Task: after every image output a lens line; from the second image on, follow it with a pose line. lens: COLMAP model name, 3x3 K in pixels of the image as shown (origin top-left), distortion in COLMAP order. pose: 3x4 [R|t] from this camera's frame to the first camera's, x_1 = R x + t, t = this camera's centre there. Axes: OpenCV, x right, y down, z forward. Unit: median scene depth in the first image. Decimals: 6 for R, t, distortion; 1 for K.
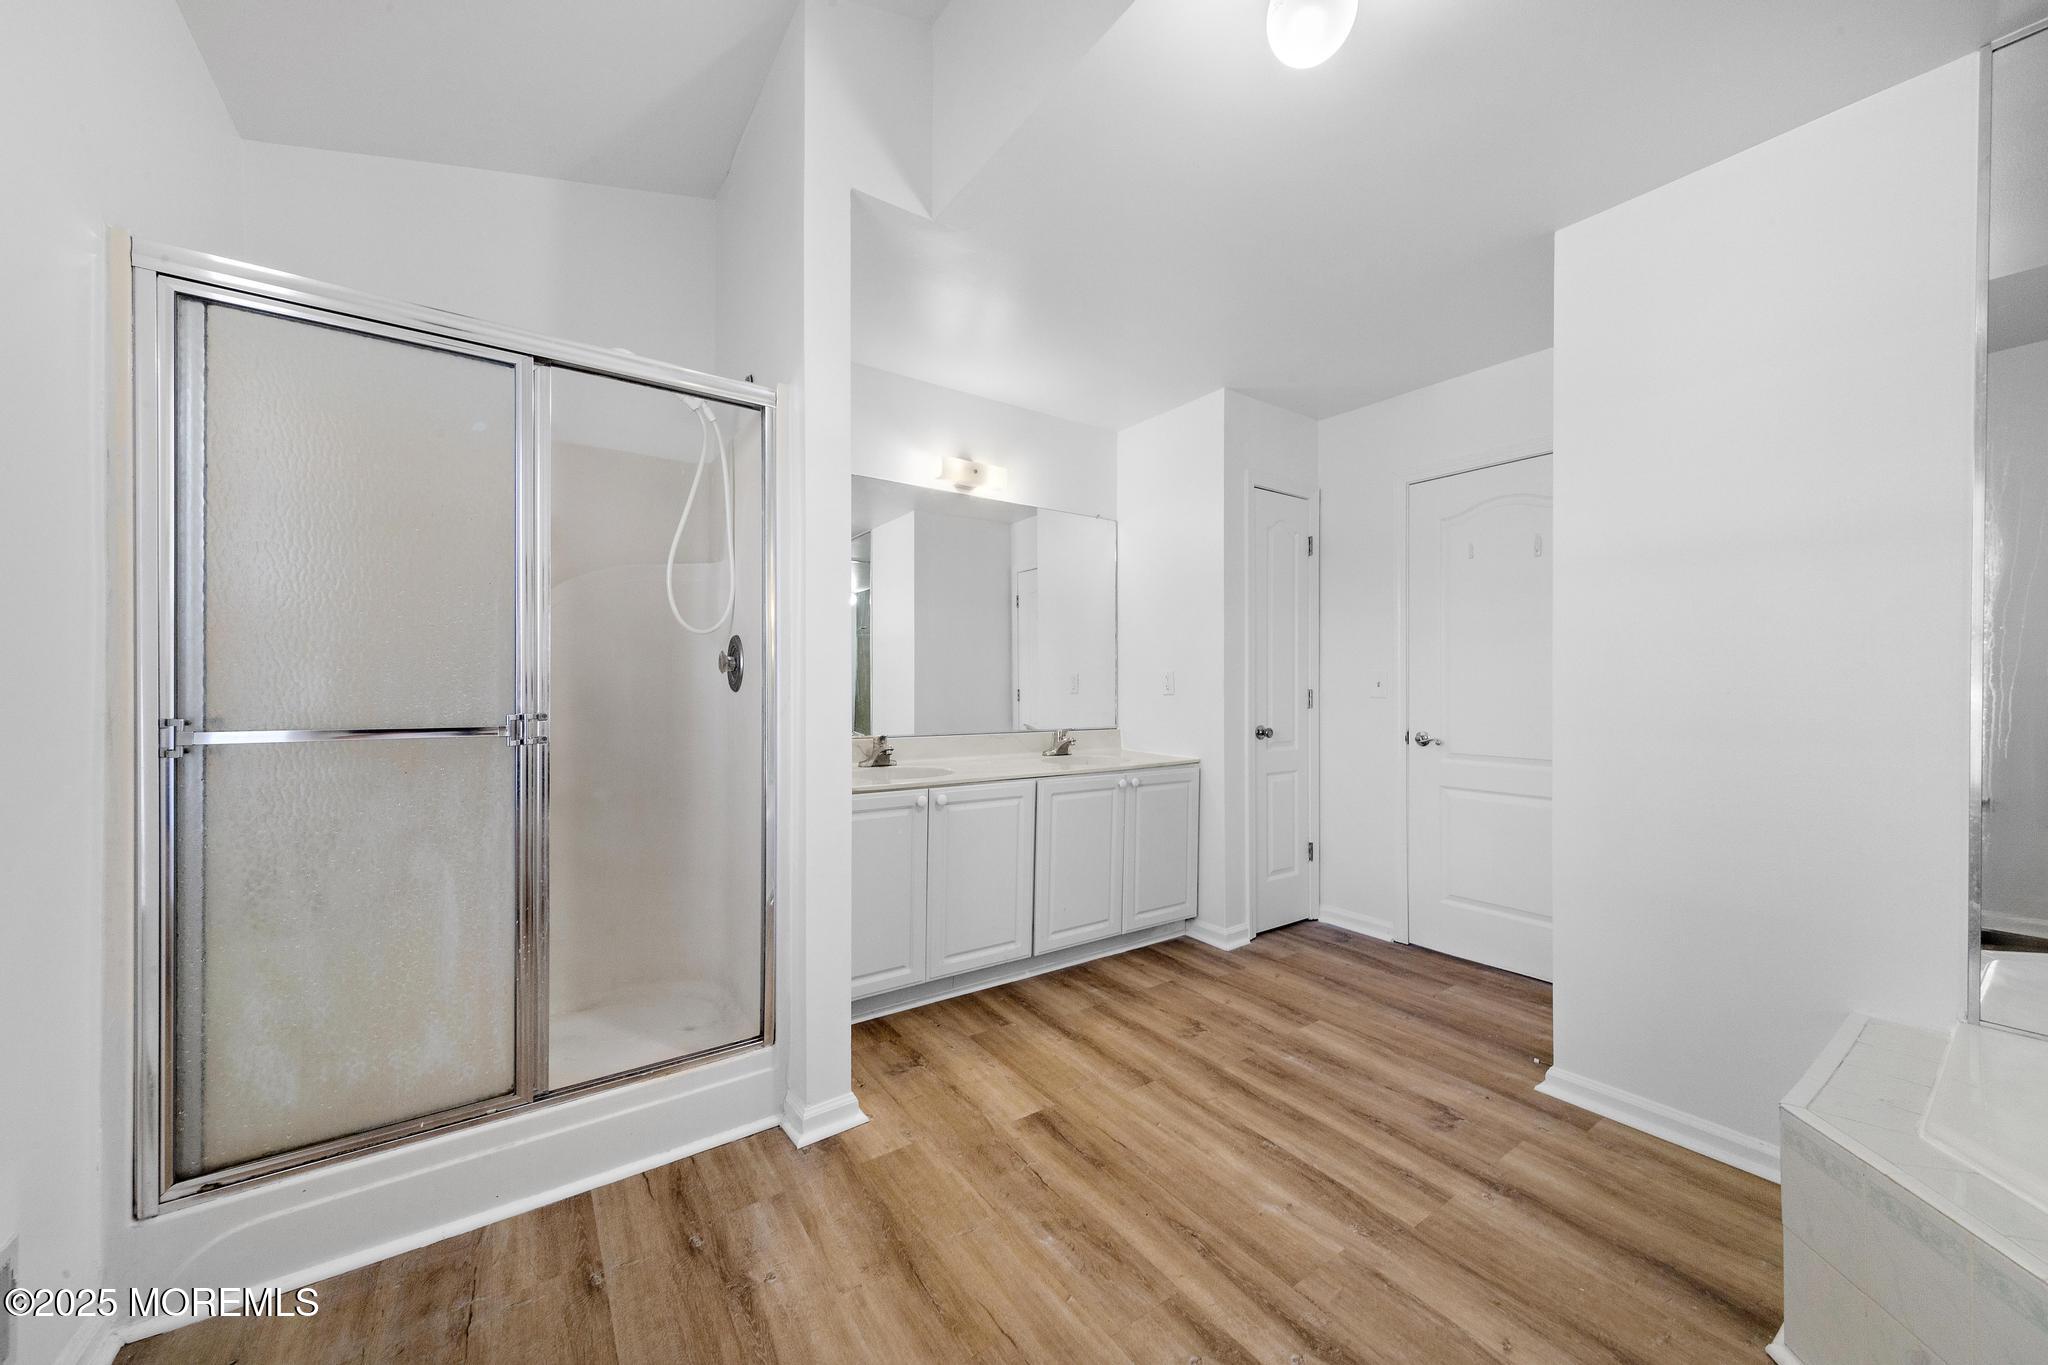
lens RADIAL K [[744.8, 0, 1019.5], [0, 744.8, 685.6], [0, 0, 1]] dist [0.008335, 0.000459]
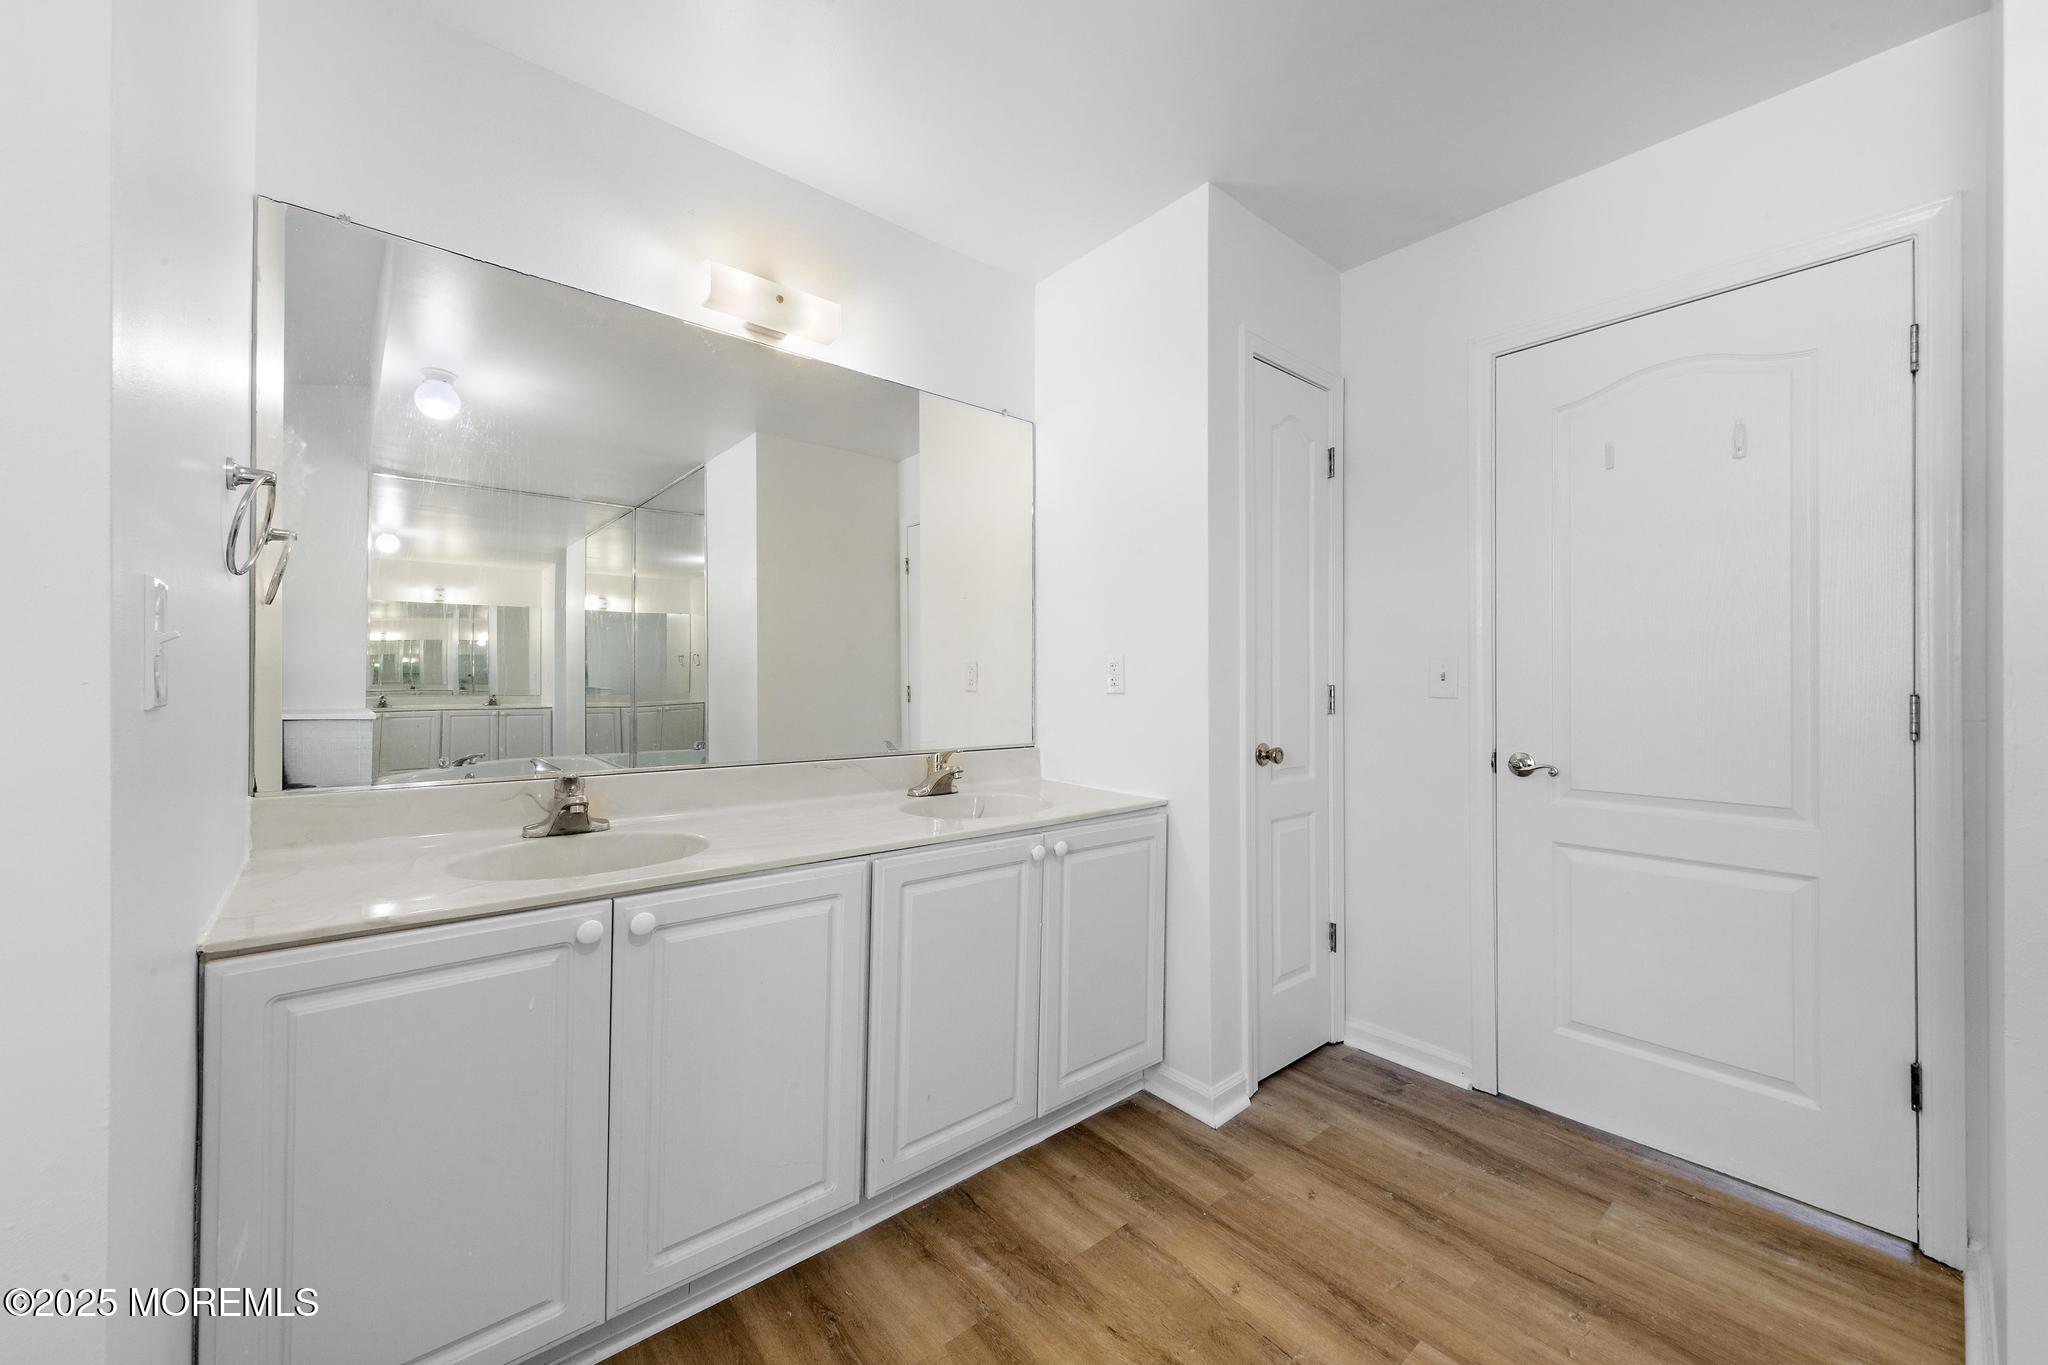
lens RADIAL K [[772.8, 0, 1018.2], [0, 772.8, 678.8], [0, 0, 1]] dist [0.024493, 0.000123]
pose [[0.996373, -0.000242, 0.085093, 0.068886], [0.000688, 0.999986, -0.005211, 0.003130], [-0.085090, 0.005251, 0.996359, 0.389578]]
